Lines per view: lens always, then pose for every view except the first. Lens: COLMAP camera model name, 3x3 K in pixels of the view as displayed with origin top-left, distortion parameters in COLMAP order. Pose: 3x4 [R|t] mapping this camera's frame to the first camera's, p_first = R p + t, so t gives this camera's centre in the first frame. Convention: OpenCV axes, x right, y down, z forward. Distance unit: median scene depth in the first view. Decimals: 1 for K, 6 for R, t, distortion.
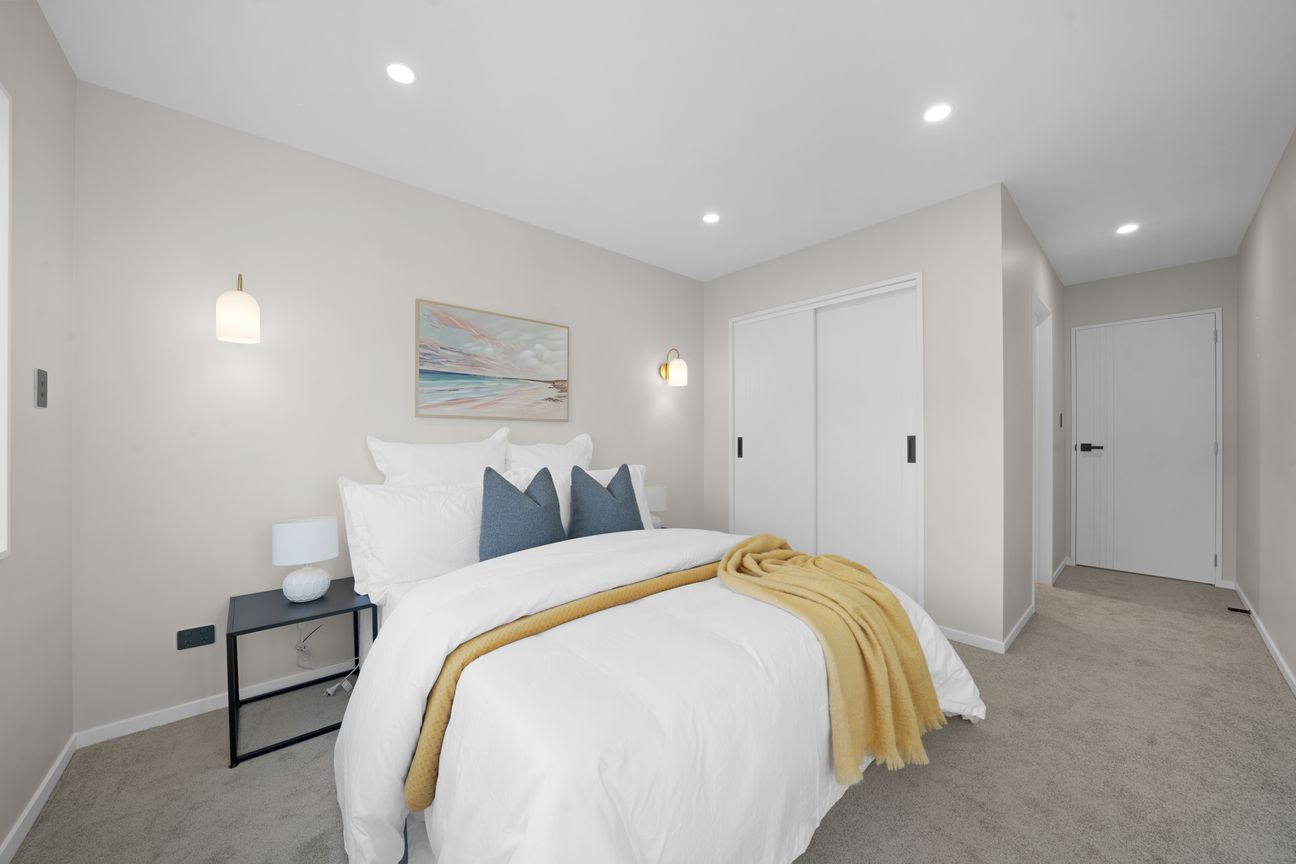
lens RADIAL K [[450.0, 0, 651.6], [0, 450.0, 440.8], [0, 0, 1]] dist [-0.001182, -0.000010]
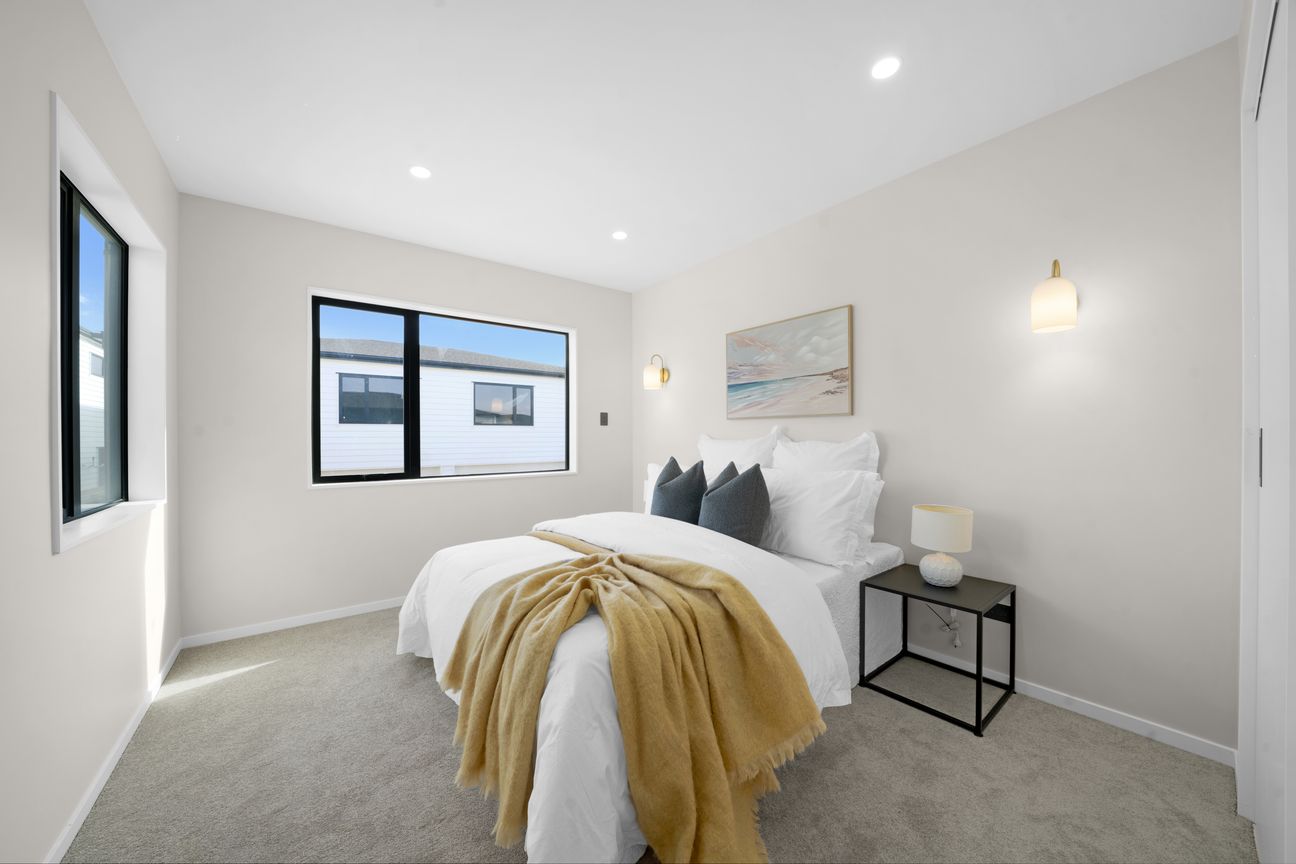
lens RADIAL K [[450.0, 0, 651.3], [0, 450.0, 435.6], [0, 0, 1]] dist [-0.001182, -0.000010]
pose [[-0.033813, -0.005809, -0.999411, 0.753262], [-0.003005, 0.999979, -0.005710, 0.002952], [0.999424, 0.002810, -0.033830, 0.713856]]
